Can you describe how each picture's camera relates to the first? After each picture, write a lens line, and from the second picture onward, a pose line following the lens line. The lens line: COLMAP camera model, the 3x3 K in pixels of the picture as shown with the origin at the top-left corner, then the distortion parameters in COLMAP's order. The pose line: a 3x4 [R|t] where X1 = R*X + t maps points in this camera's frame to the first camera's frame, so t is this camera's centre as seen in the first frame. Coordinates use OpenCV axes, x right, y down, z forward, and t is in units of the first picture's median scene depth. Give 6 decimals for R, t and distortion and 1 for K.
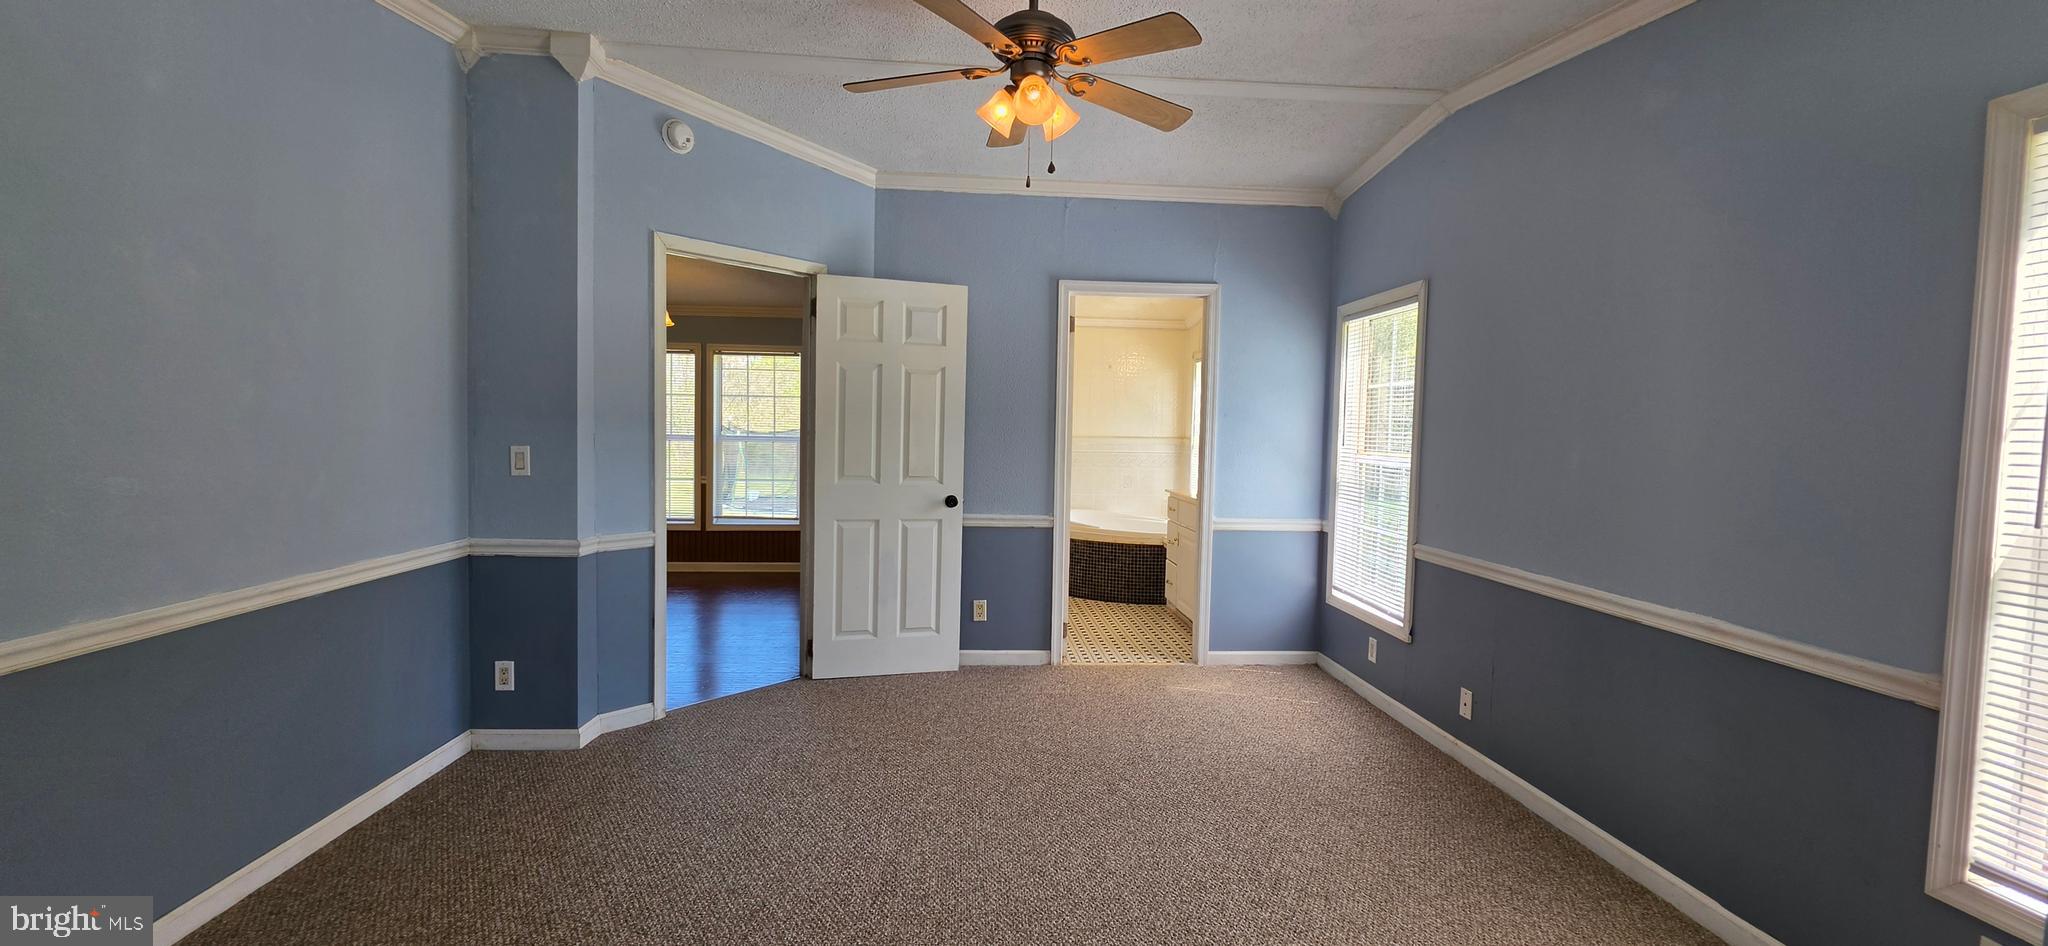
lens RADIAL K [[832.2, 0, 1025.8], [0, 832.2, 469.9], [0, 0, 1]] dist [-0.001617, -0.000660]
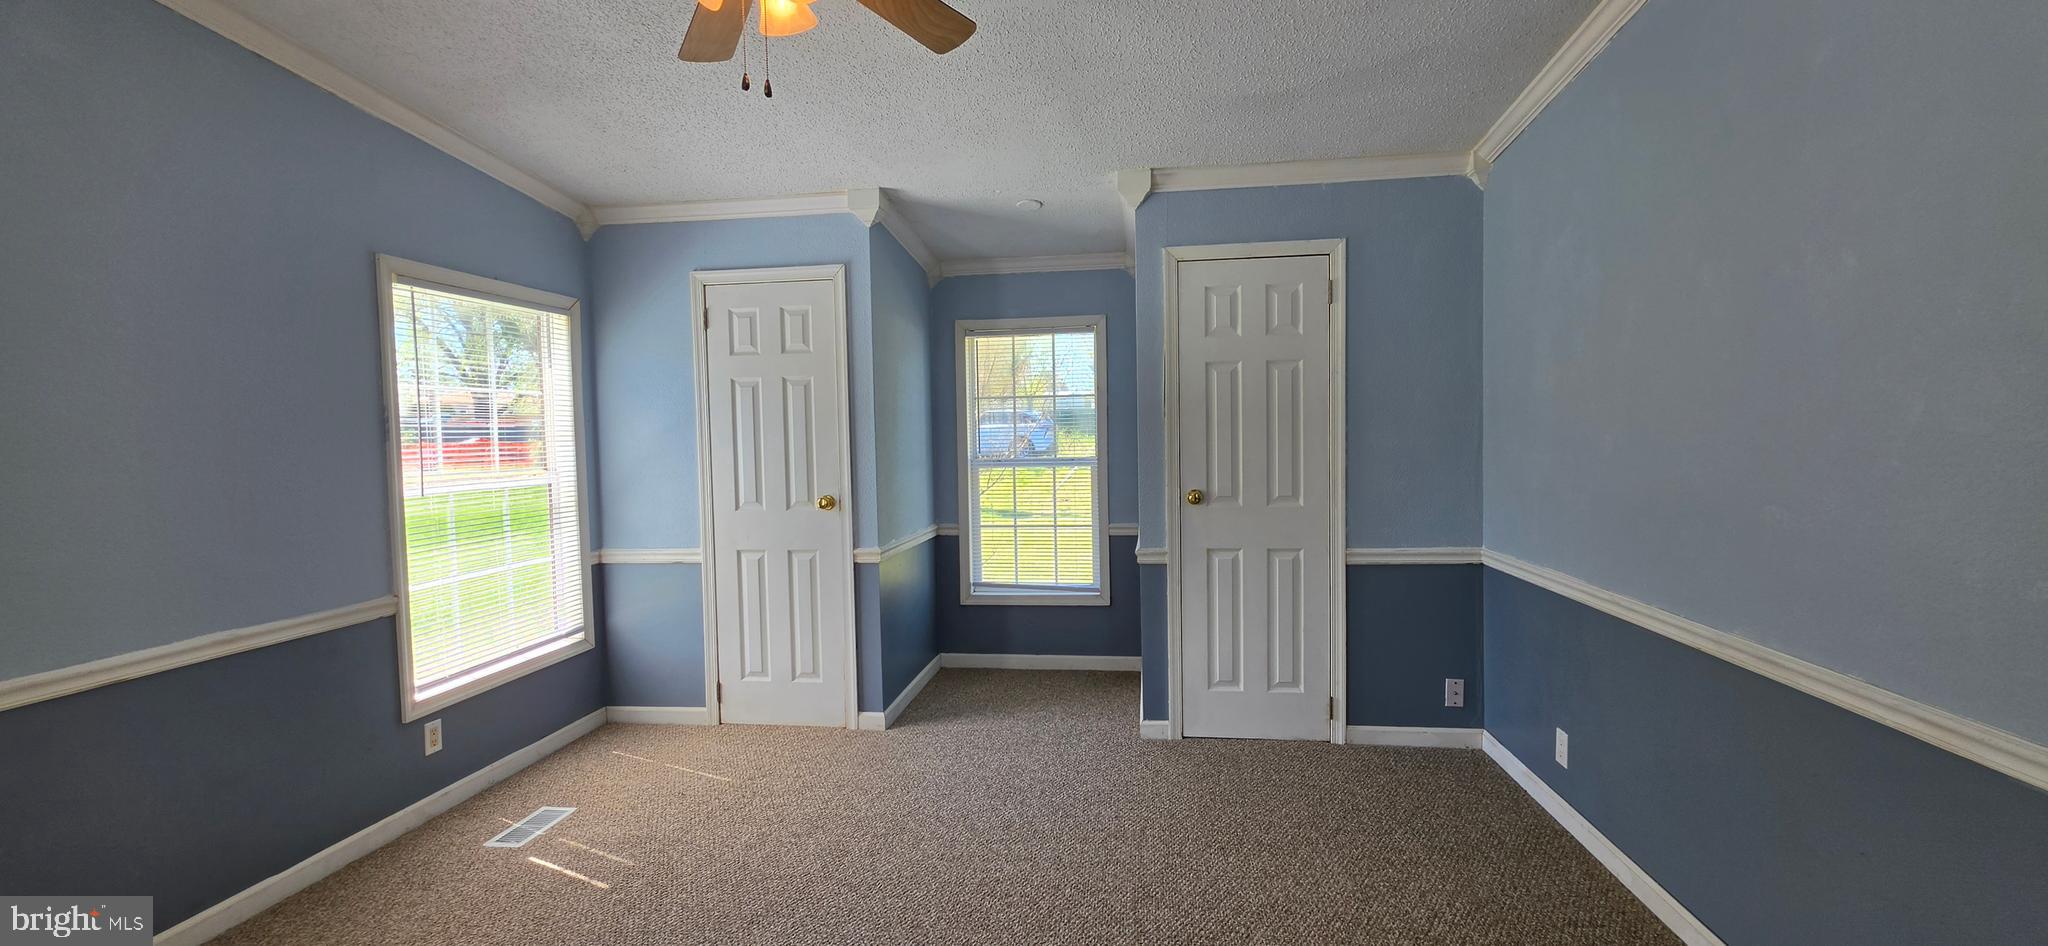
lens RADIAL K [[832.2, 0, 1038.8], [0, 832.2, 469.5], [0, 0, 1]] dist [-0.001617, -0.000660]
pose [[-0.979209, -0.009985, 0.202607, -0.222772], [0.010767, 0.994822, 0.101061, -0.068764], [-0.202567, 0.101141, -0.974031, 1.039629]]
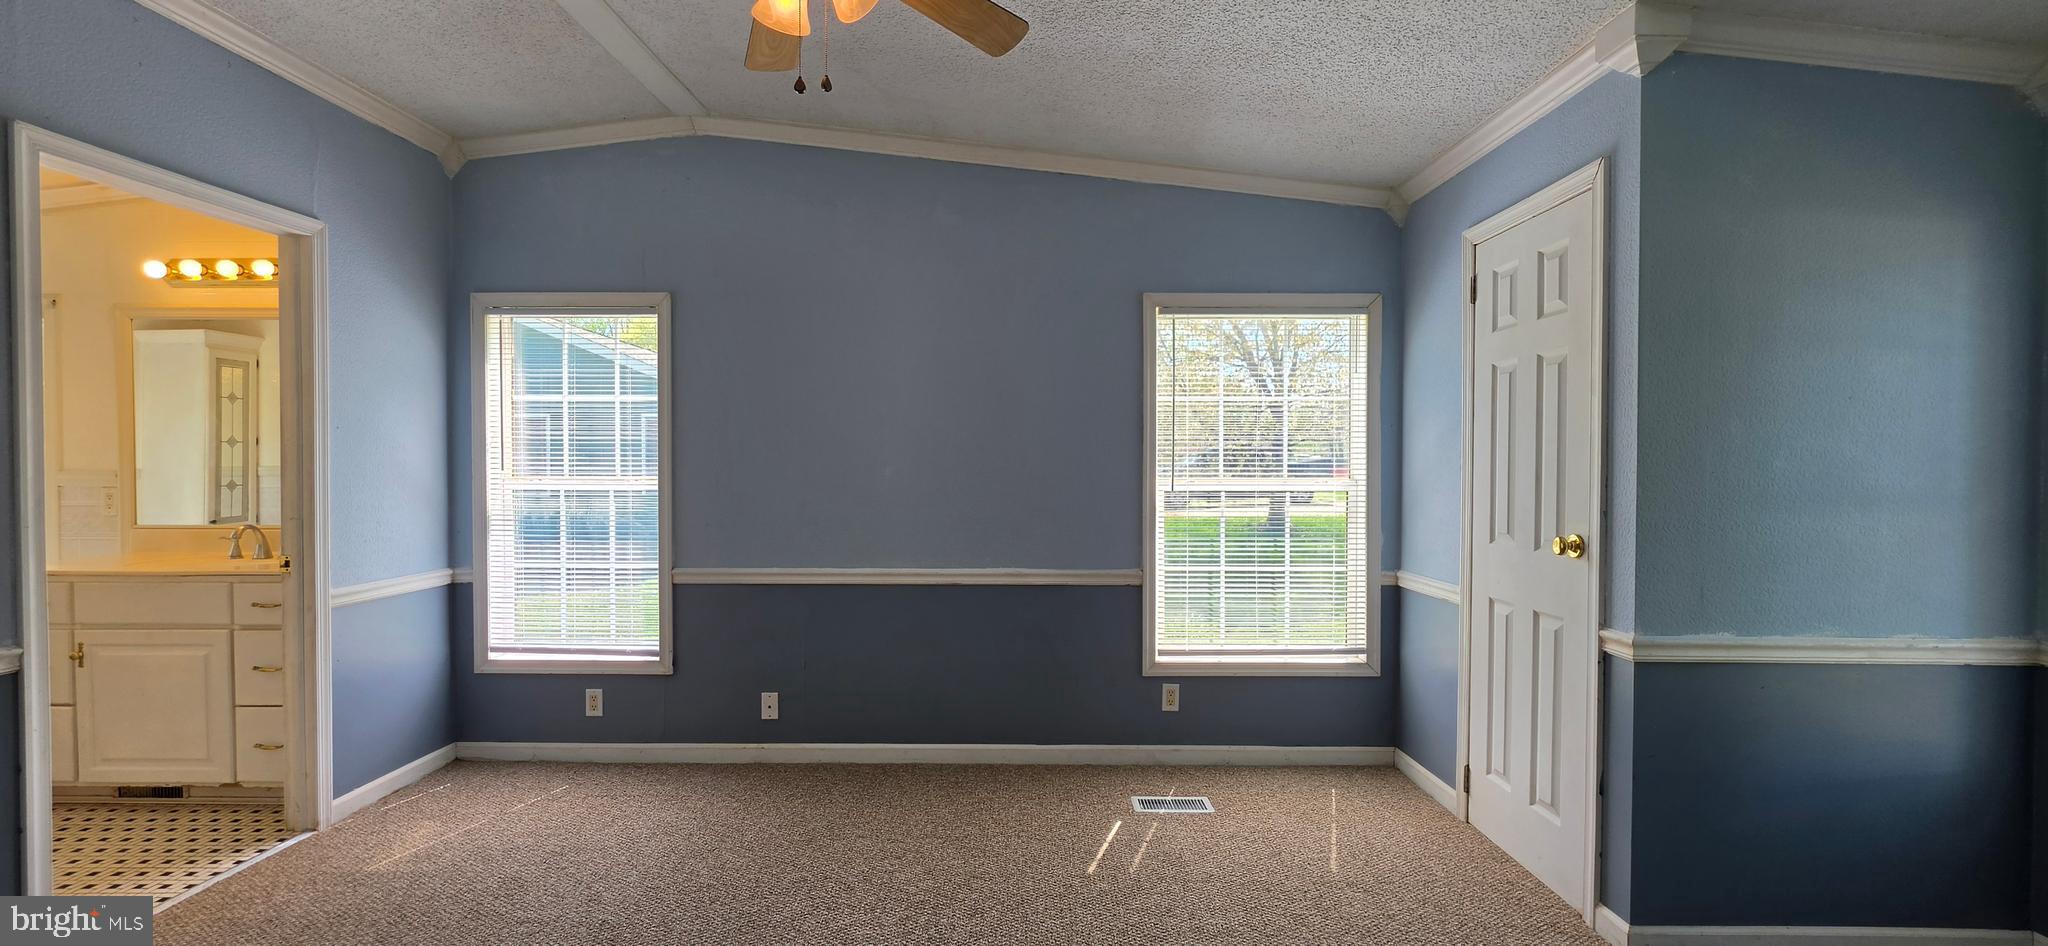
lens RADIAL K [[832.2, 0, 1023.1], [0, 832.2, 469.9], [0, 0, 1]] dist [-0.001617, -0.000660]
pose [[0.078227, -0.027940, 0.996544, -0.426574], [0.050092, 0.998455, 0.024061, -0.025495], [-0.995676, 0.048037, 0.079506, 0.495530]]
